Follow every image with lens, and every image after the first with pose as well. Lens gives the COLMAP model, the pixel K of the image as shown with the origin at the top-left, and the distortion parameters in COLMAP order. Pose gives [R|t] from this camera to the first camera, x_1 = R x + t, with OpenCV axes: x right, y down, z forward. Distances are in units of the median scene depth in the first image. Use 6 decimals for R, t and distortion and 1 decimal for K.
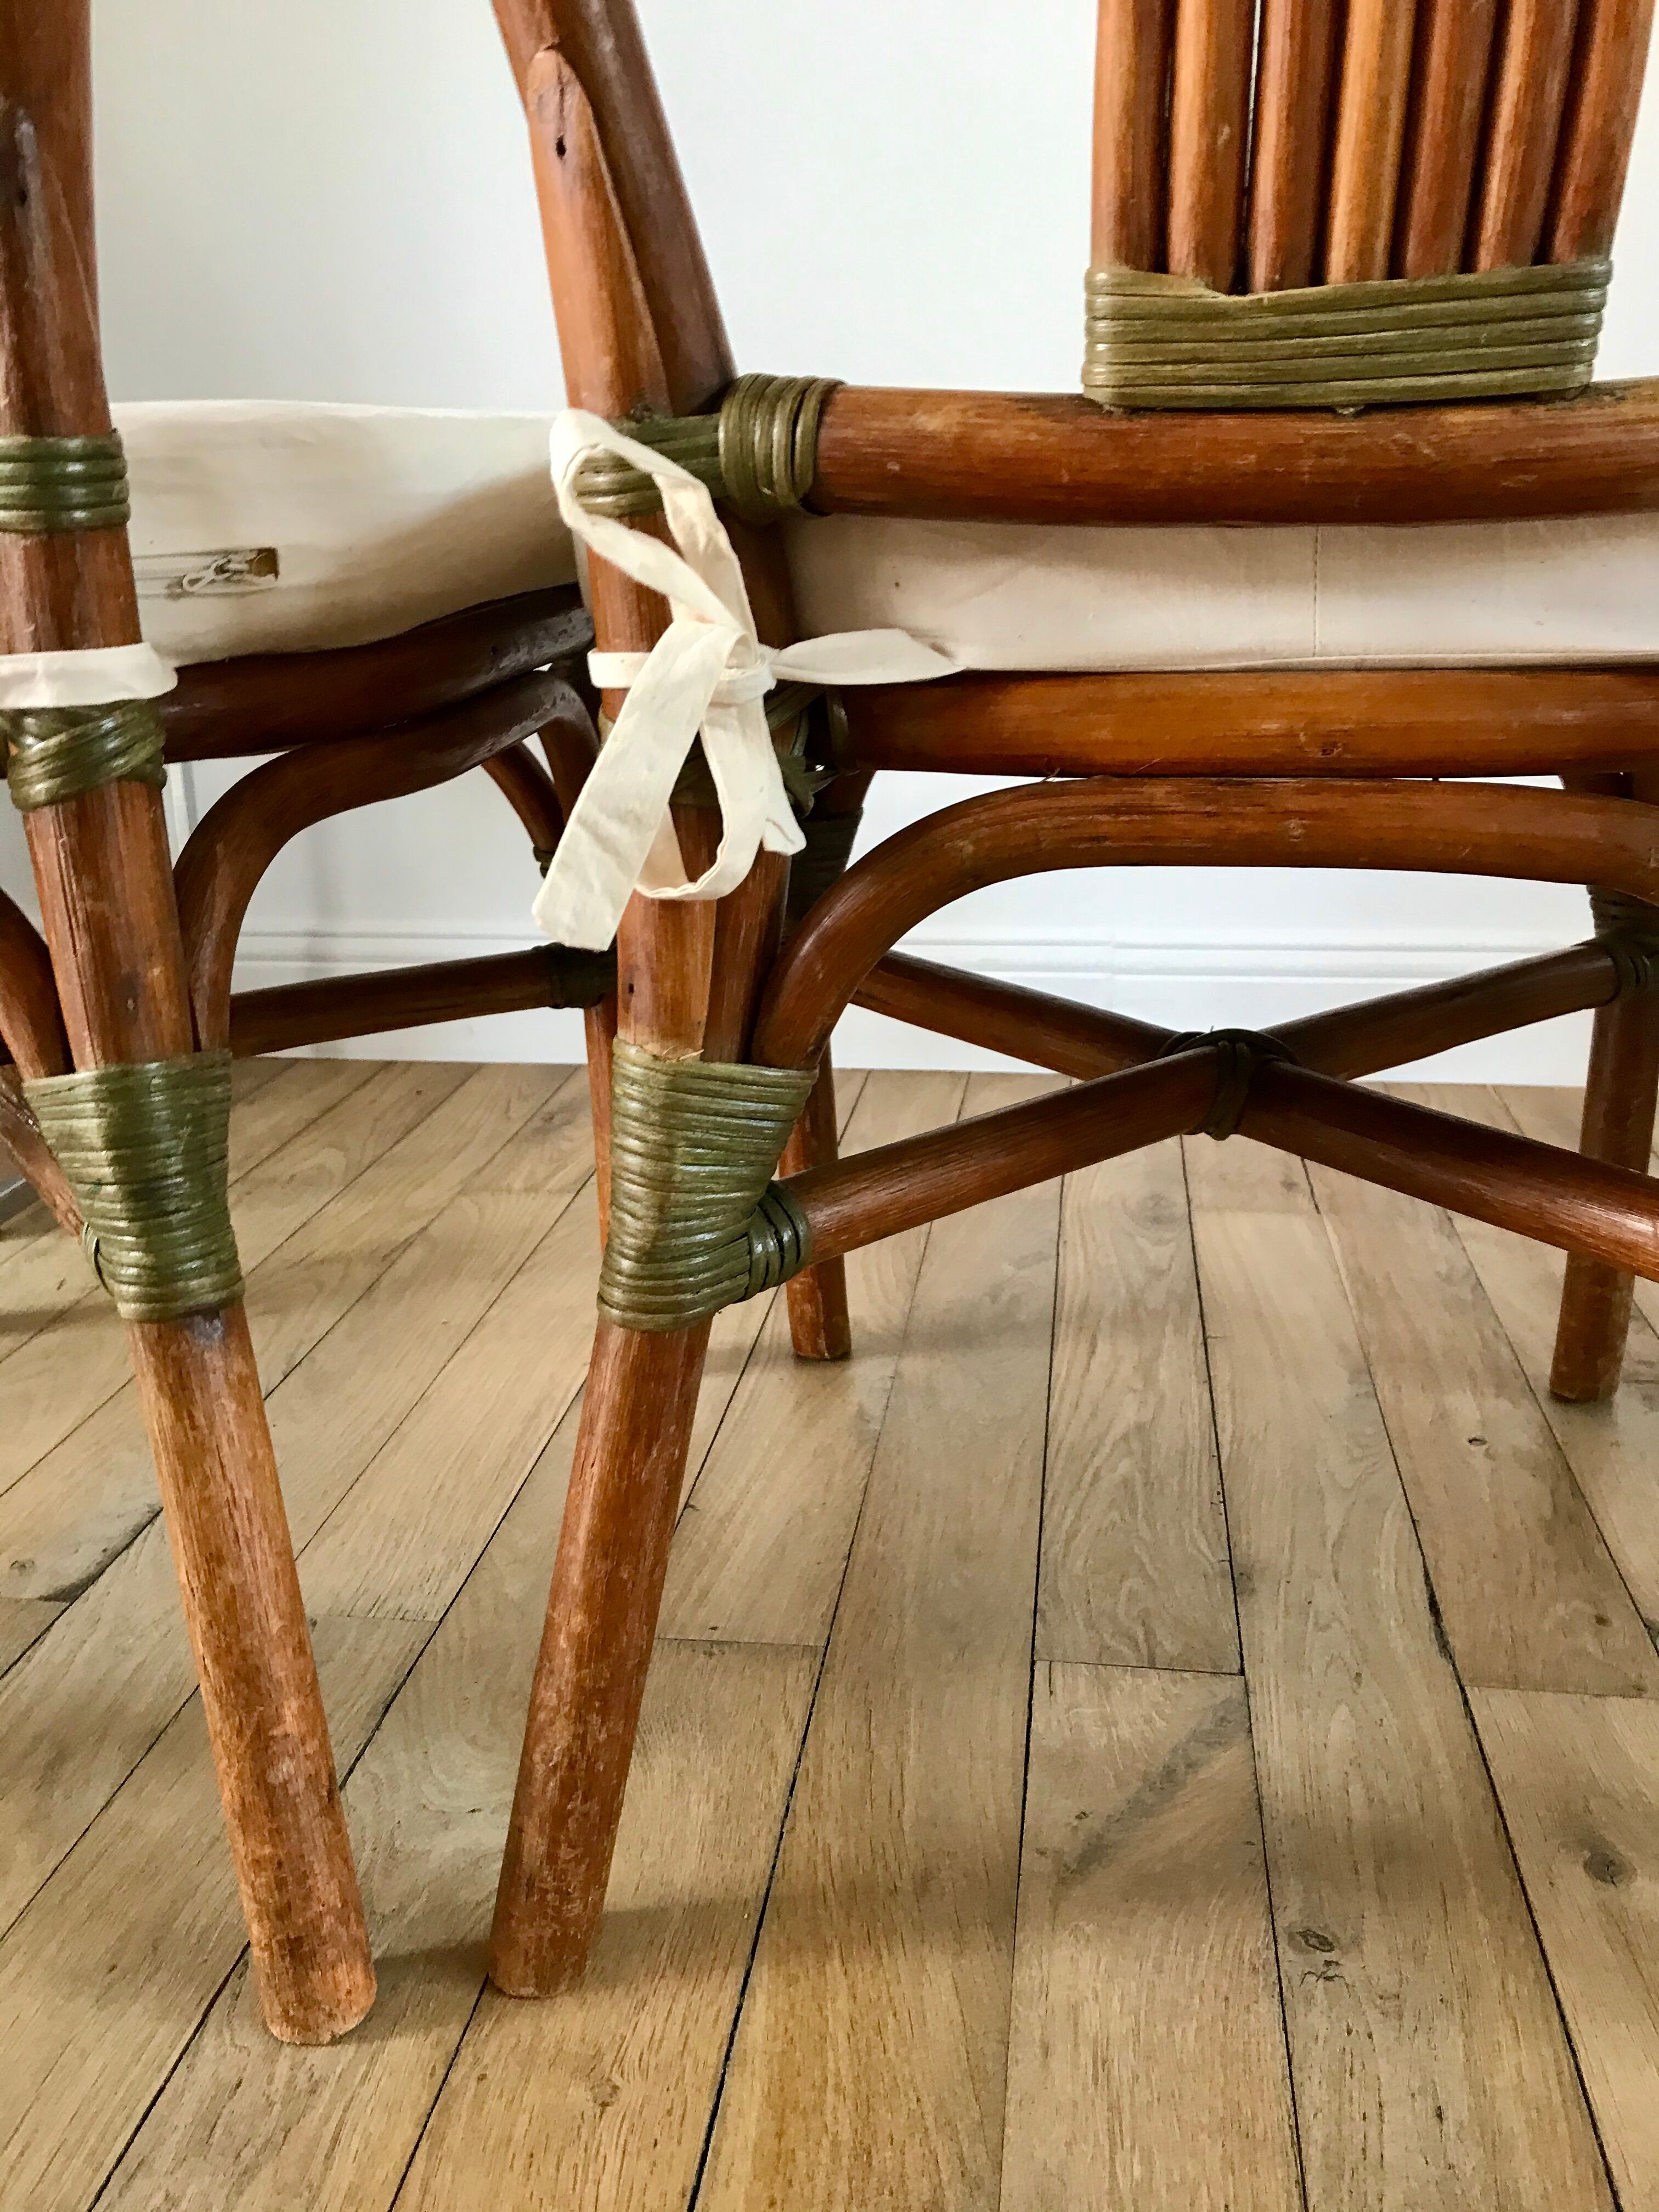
lens RADIAL K [[1836.5, 0, 835.7], [0, 1836.5, 1100.9], [0, 0, 1]] dist [0.037592, -0.034156]
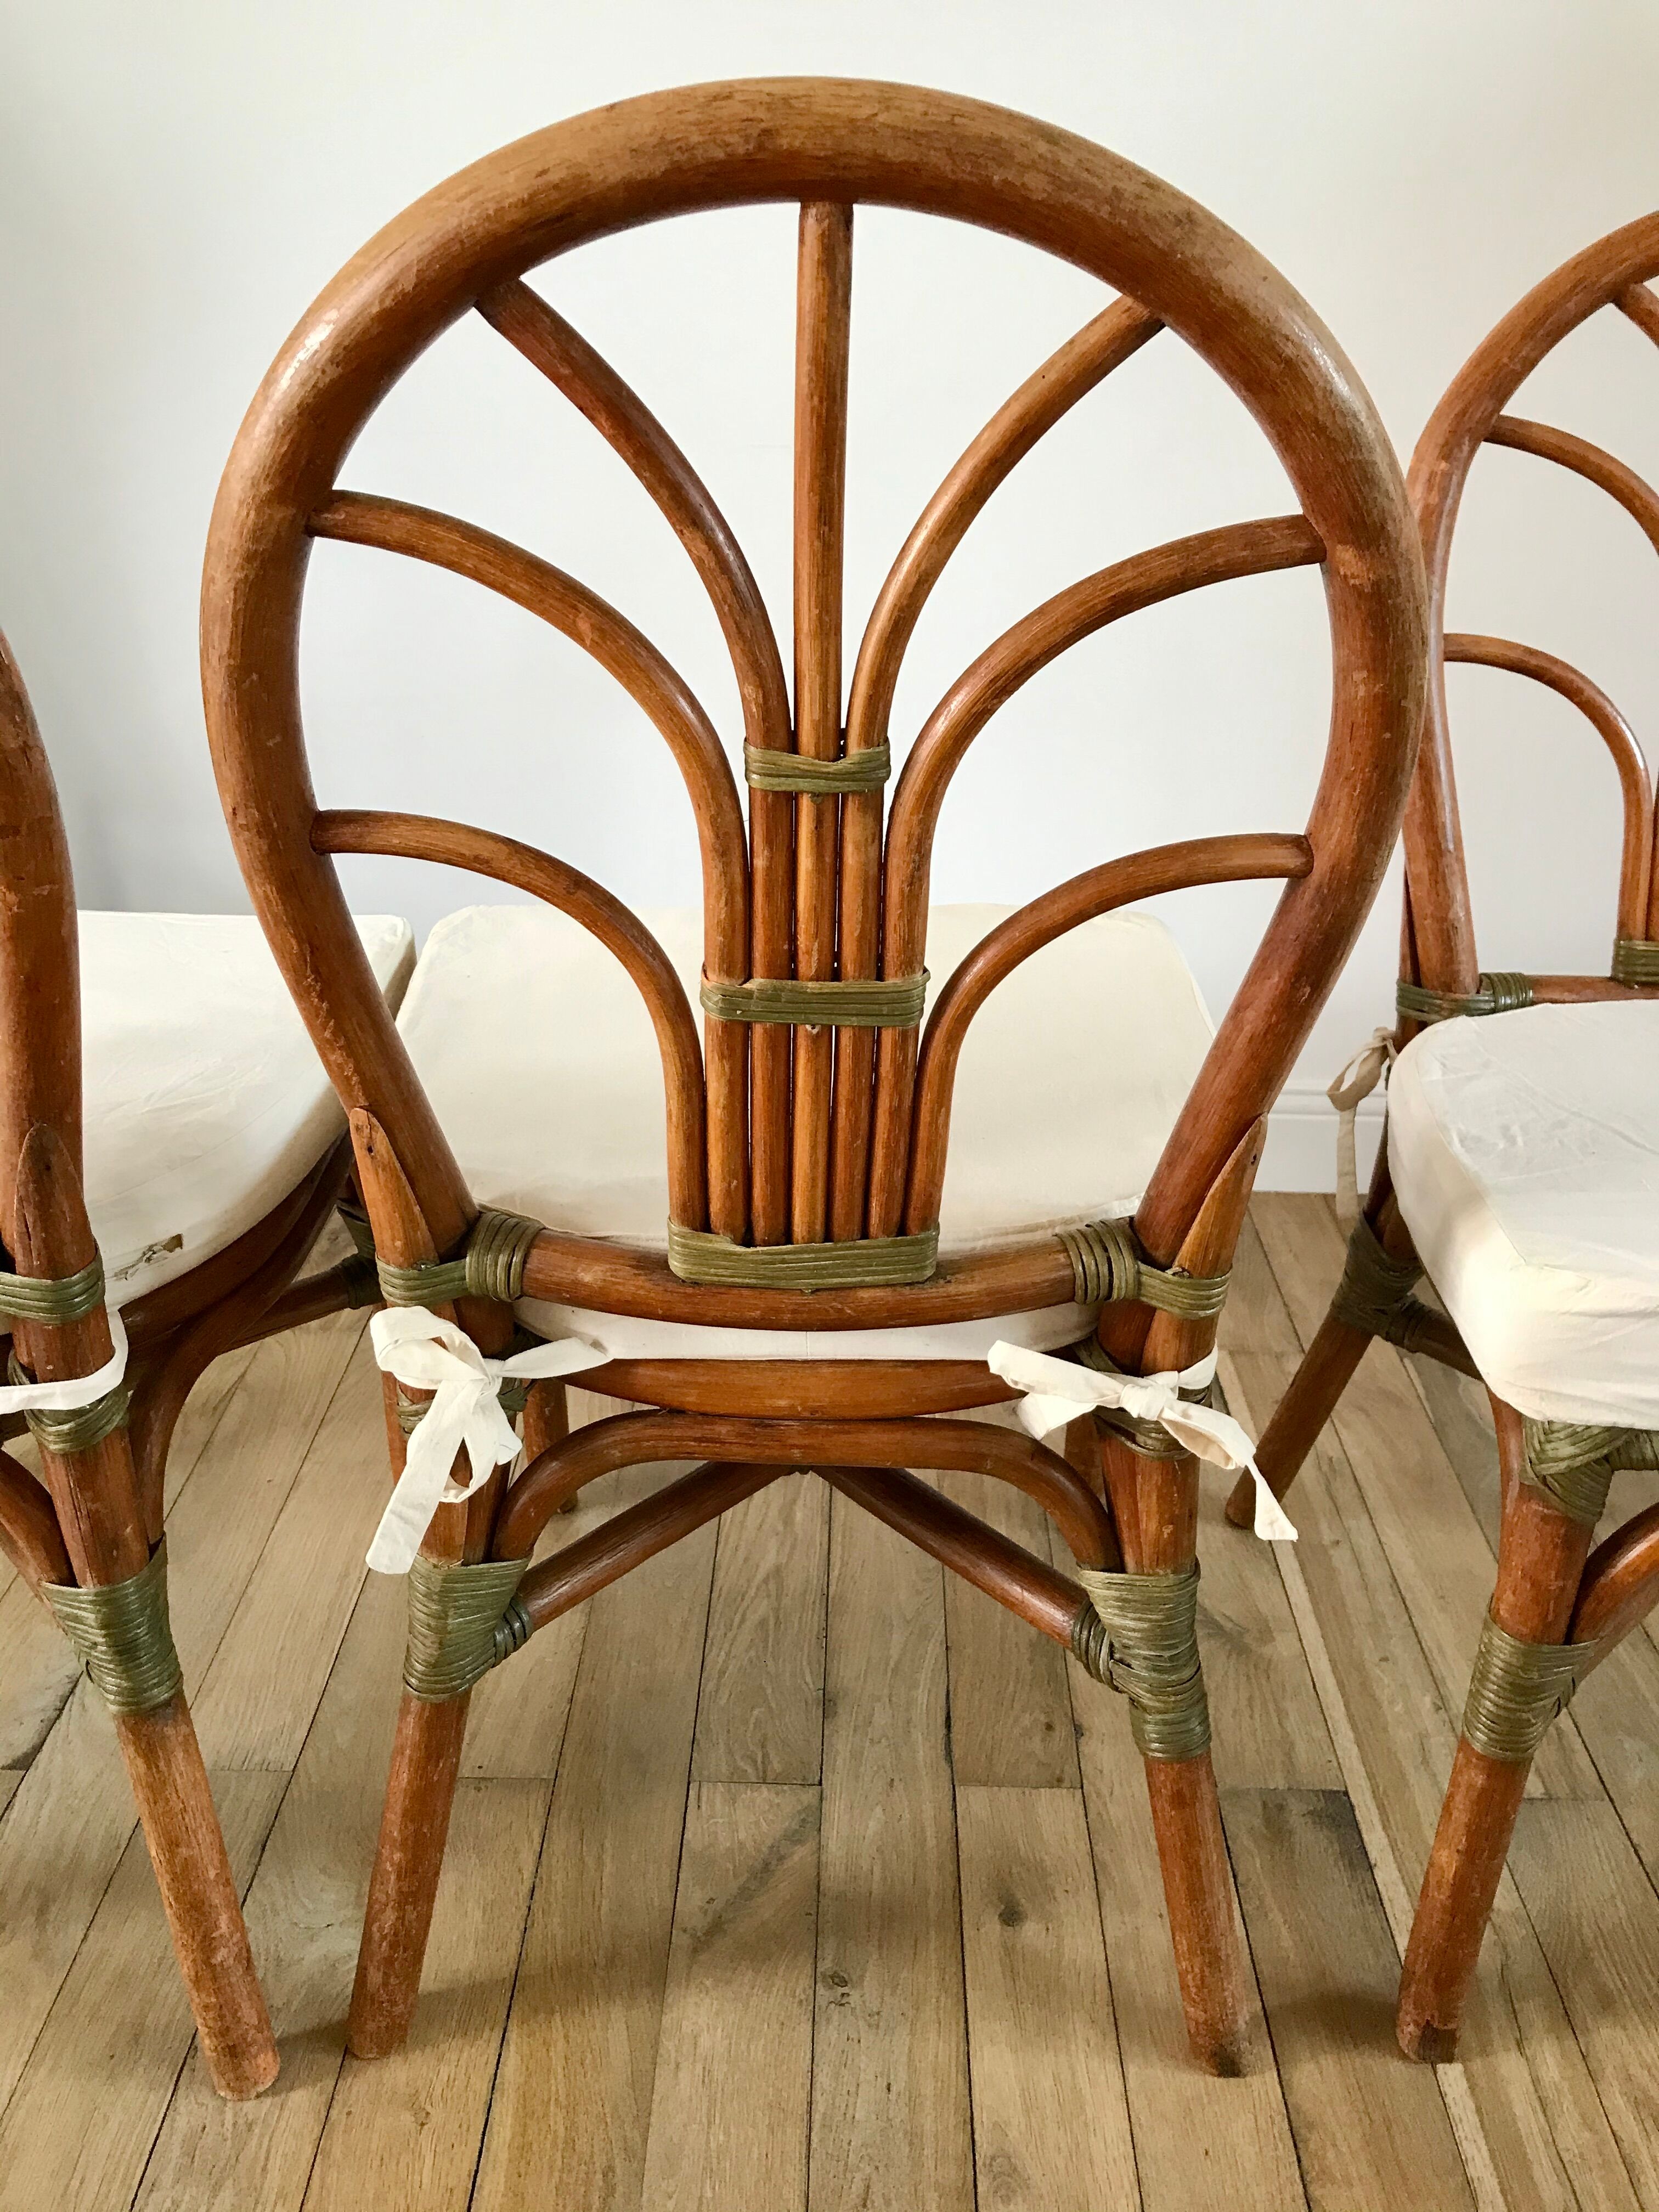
lens RADIAL K [[1838.6, 0, 845.9], [0, 1838.6, 1096.8], [0, 0, 1]] dist [0.020900, -0.000821]
pose [[0.991082, -0.018108, 0.132015, 0.045869], [0.000381, 0.991104, 0.133087, -0.509750], [-0.133251, -0.131850, 0.982273, -0.504369]]
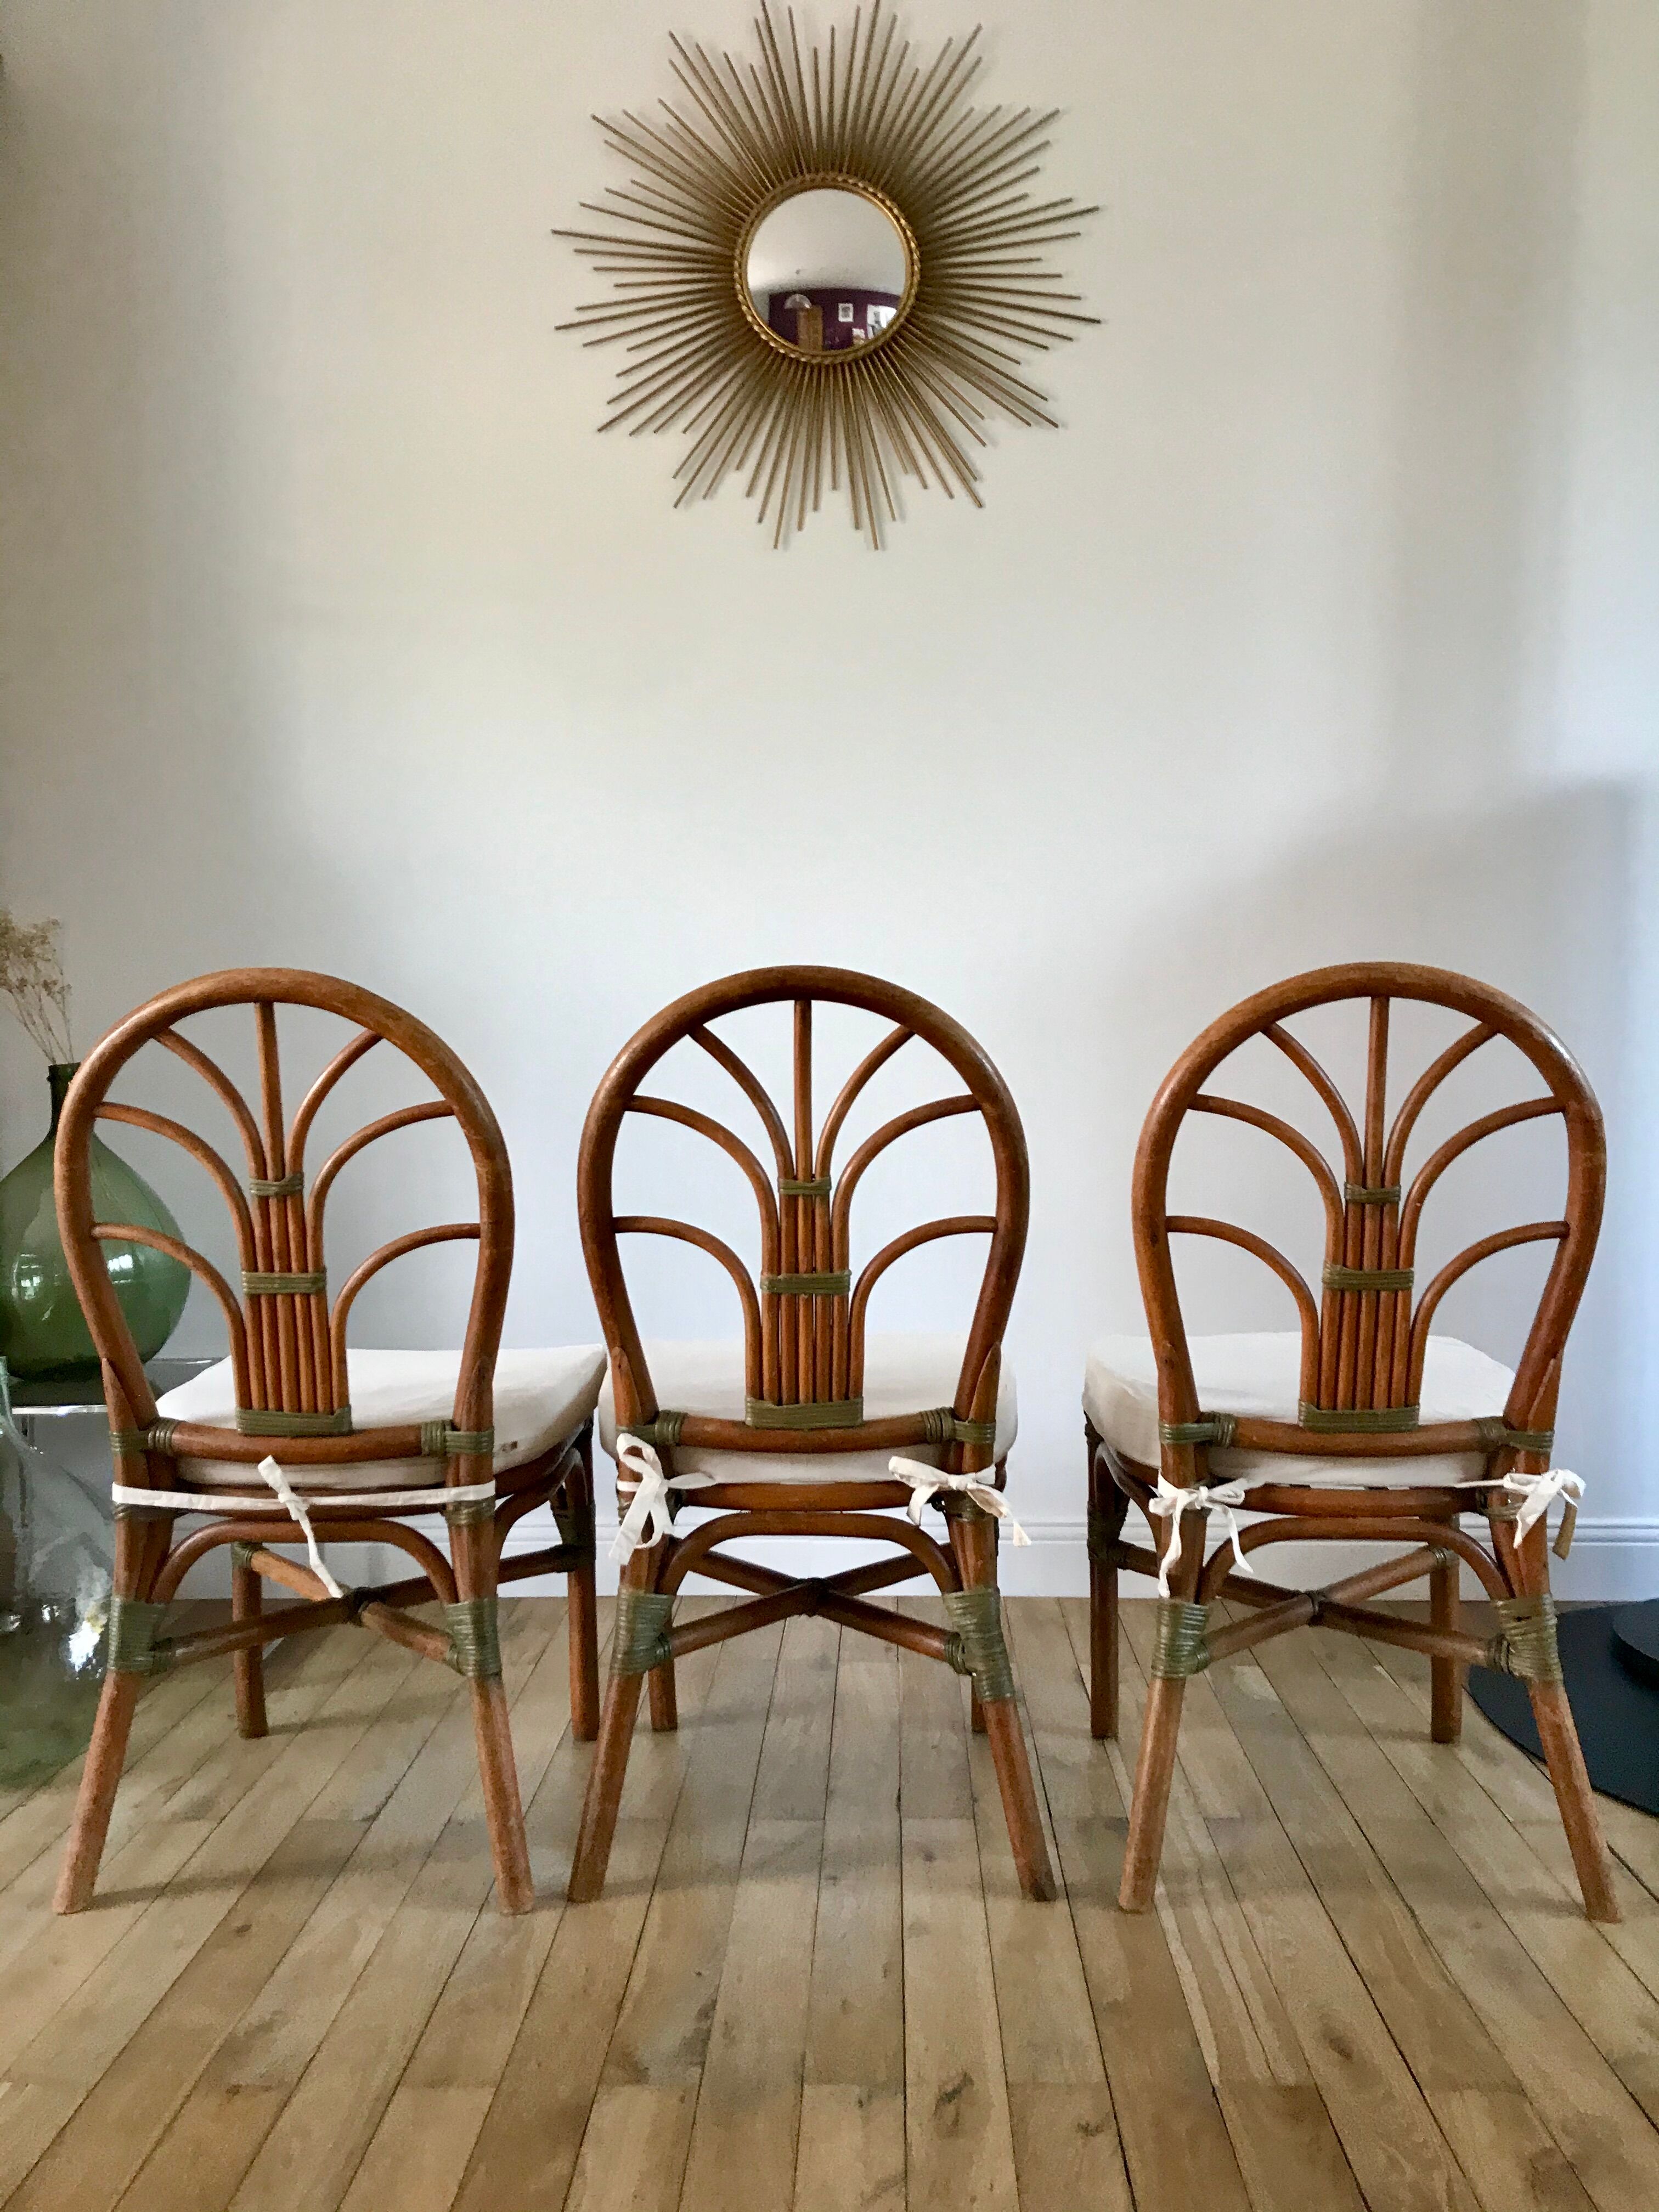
lens RADIAL K [[1832.0, 0, 851.2], [0, 1832.0, 1121.5], [0, 0, 1]] dist [0.043339, -0.037246]
pose [[0.992888, 0.007730, 0.118801, -0.079418], [0.024335, 0.963644, -0.266080, 0.040179], [-0.116539, 0.267079, 0.956602, -2.022233]]
